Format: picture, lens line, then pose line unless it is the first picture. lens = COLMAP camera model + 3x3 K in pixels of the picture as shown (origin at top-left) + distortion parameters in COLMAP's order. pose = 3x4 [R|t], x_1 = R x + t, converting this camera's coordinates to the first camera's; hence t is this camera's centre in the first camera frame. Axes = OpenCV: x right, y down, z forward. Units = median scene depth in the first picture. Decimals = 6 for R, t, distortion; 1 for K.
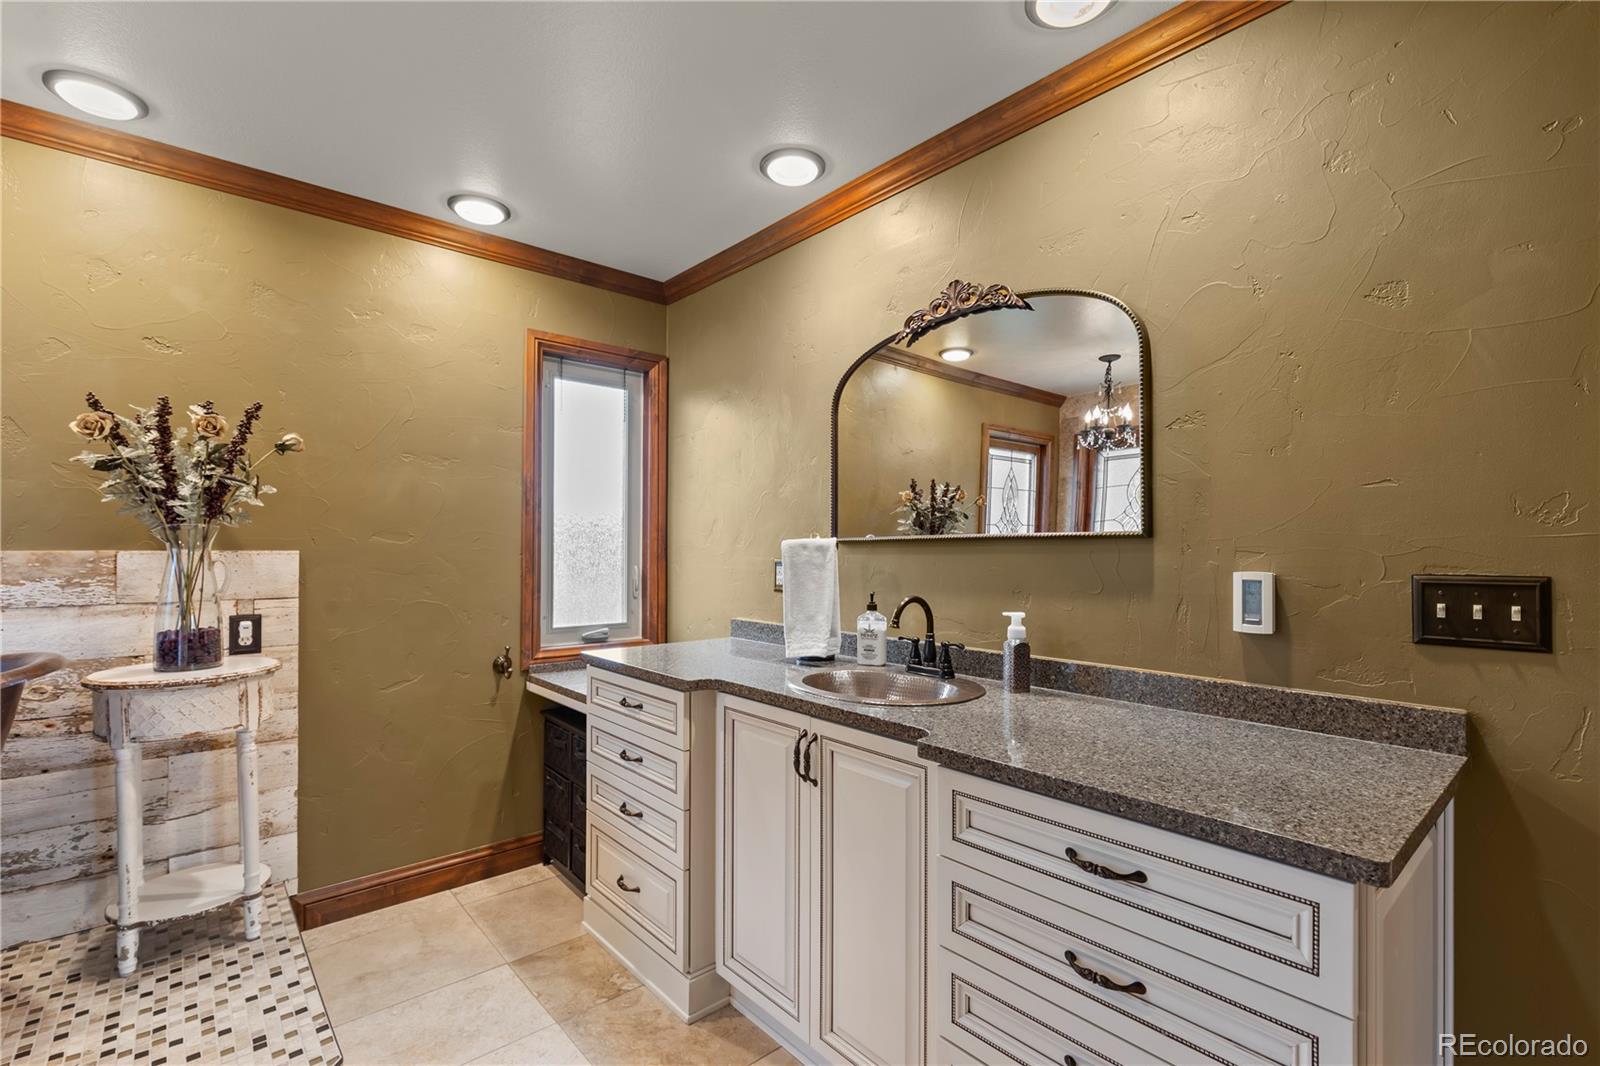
lens RADIAL K [[722.3, 0, 798.8], [0, 722.3, 542.3], [0, 0, 1]] dist [0.004976, -0.001667]
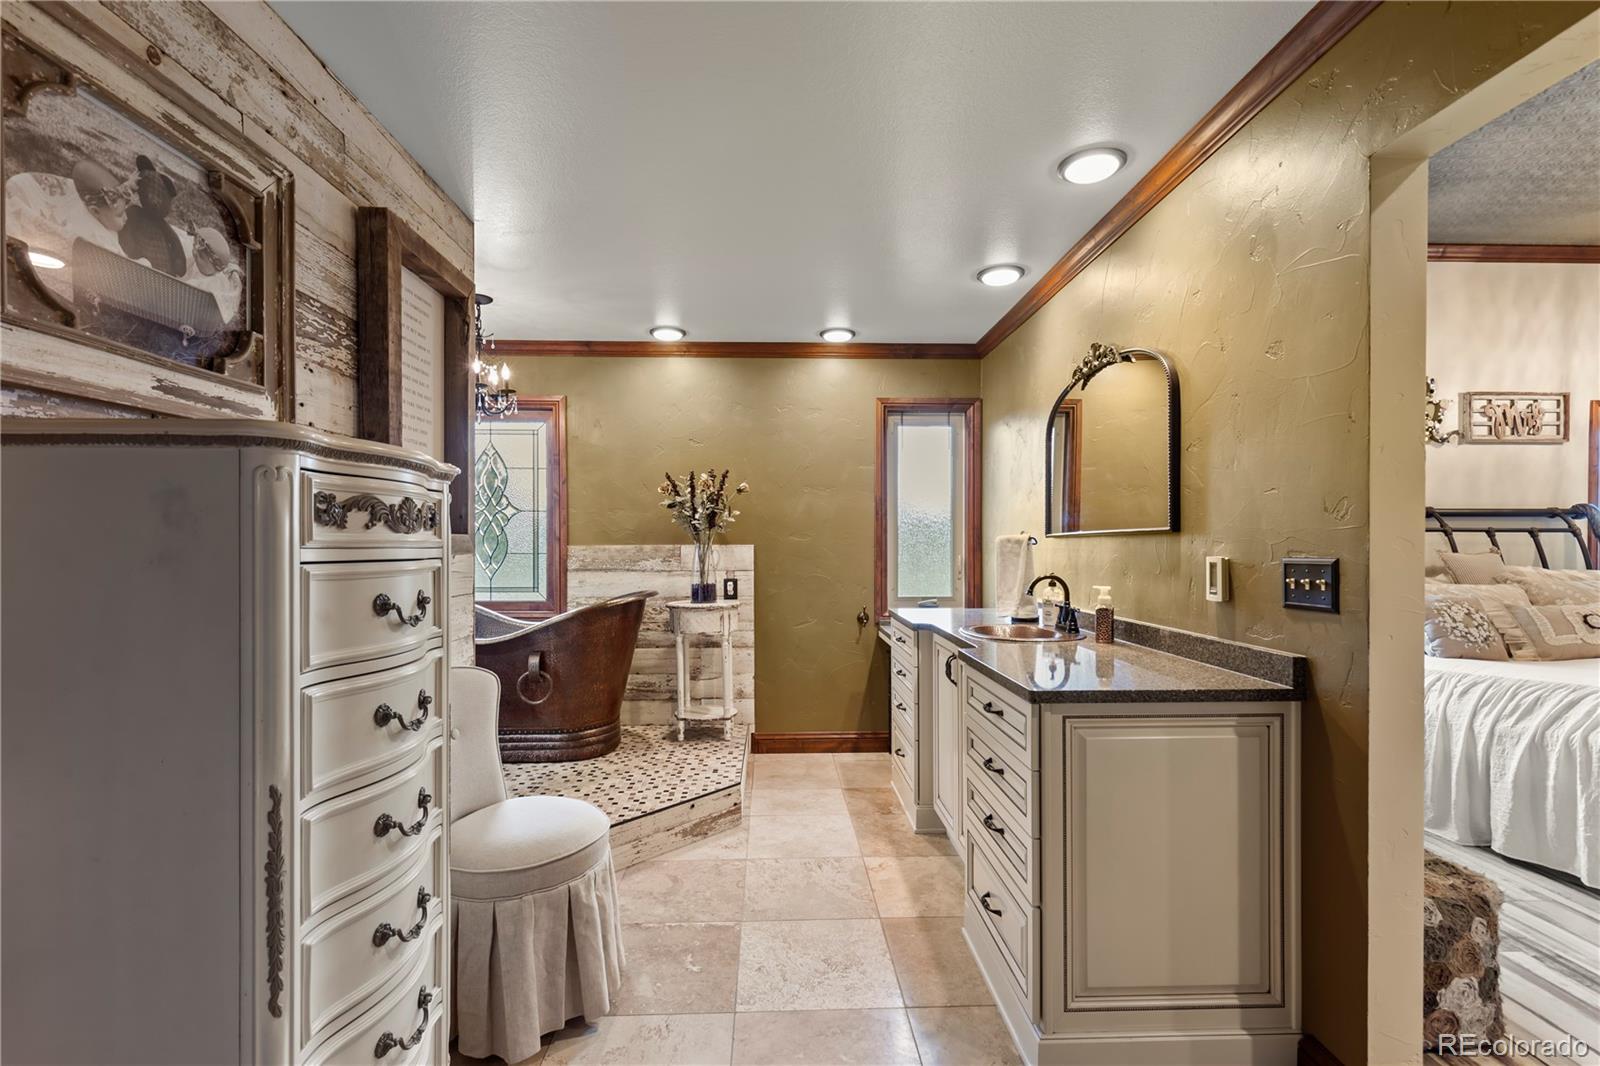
lens RADIAL K [[722.3, 0, 790.2], [0, 722.3, 543.9], [0, 0, 1]] dist [0.004976, -0.001667]
pose [[0.773481, -0.004974, -0.633799, 0.628530], [0.010357, 0.999935, 0.004793, 0.001659], [0.633734, -0.010271, 0.773483, -0.409681]]
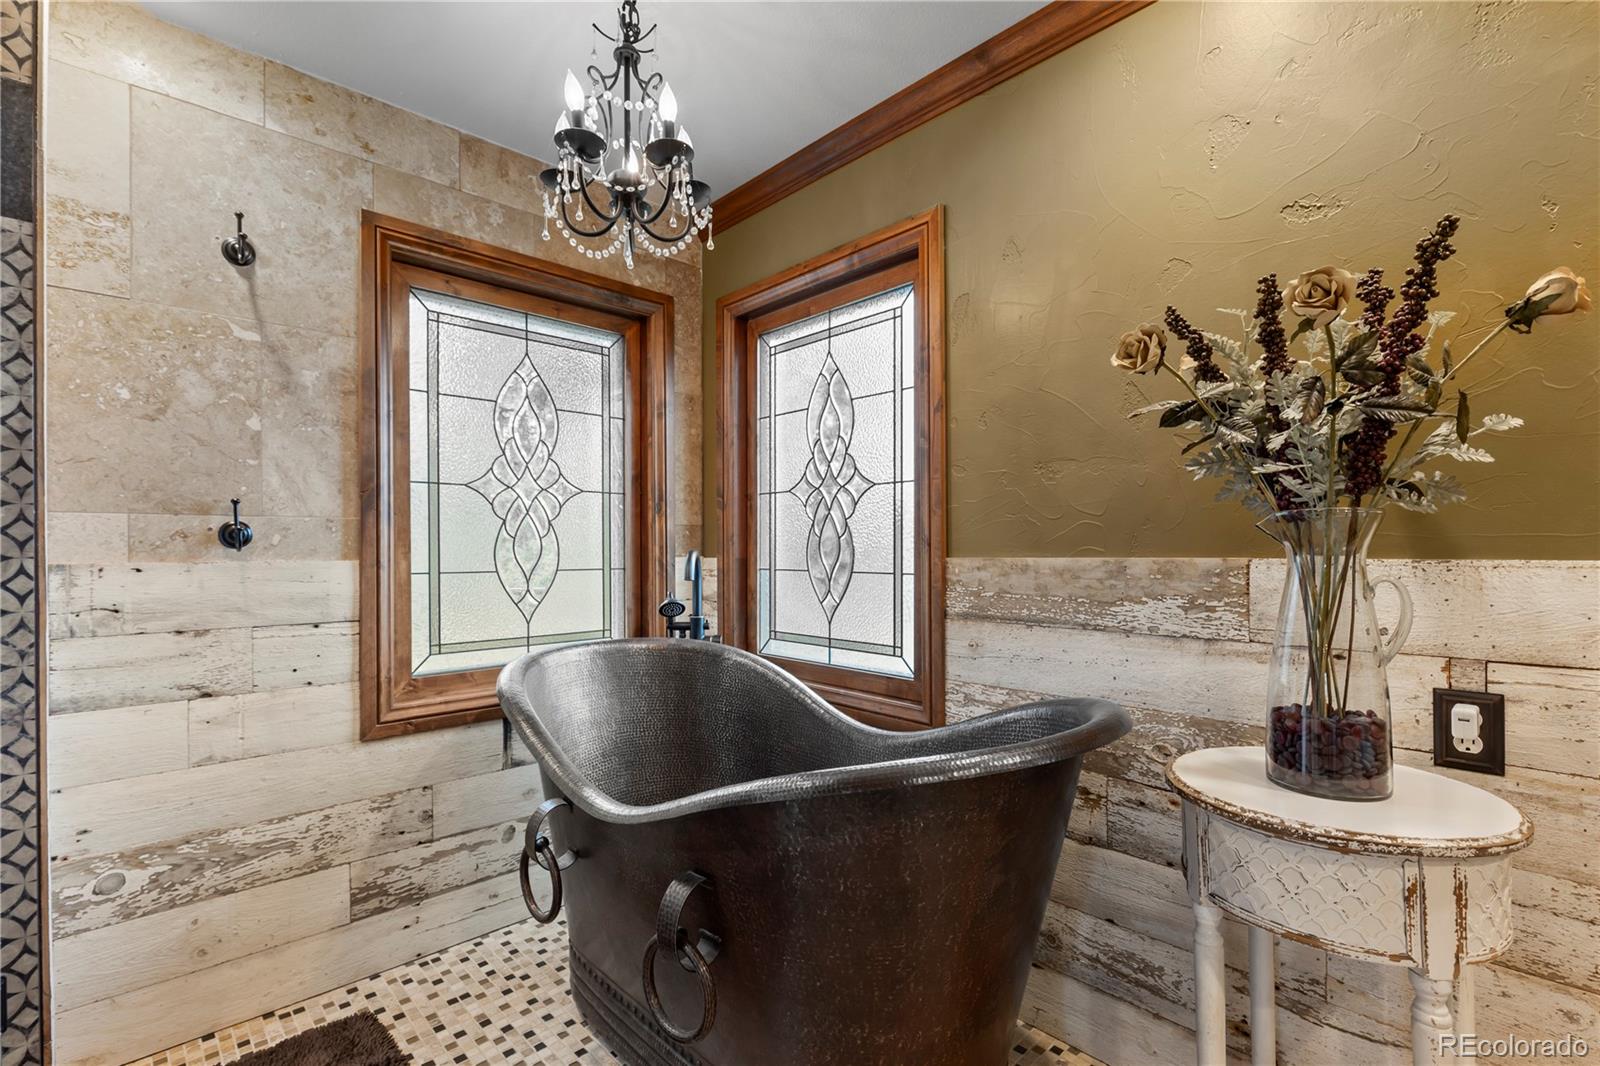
lens RADIAL K [[722.3, 0, 803.3], [0, 722.3, 551.3], [0, 0, 1]] dist [0.004976, -0.001667]
pose [[0.059774, -0.001516, -0.998211, -0.343236], [0.012614, 0.999920, -0.000763, 0.001041], [0.998132, -0.012546, 0.059789, 0.594459]]
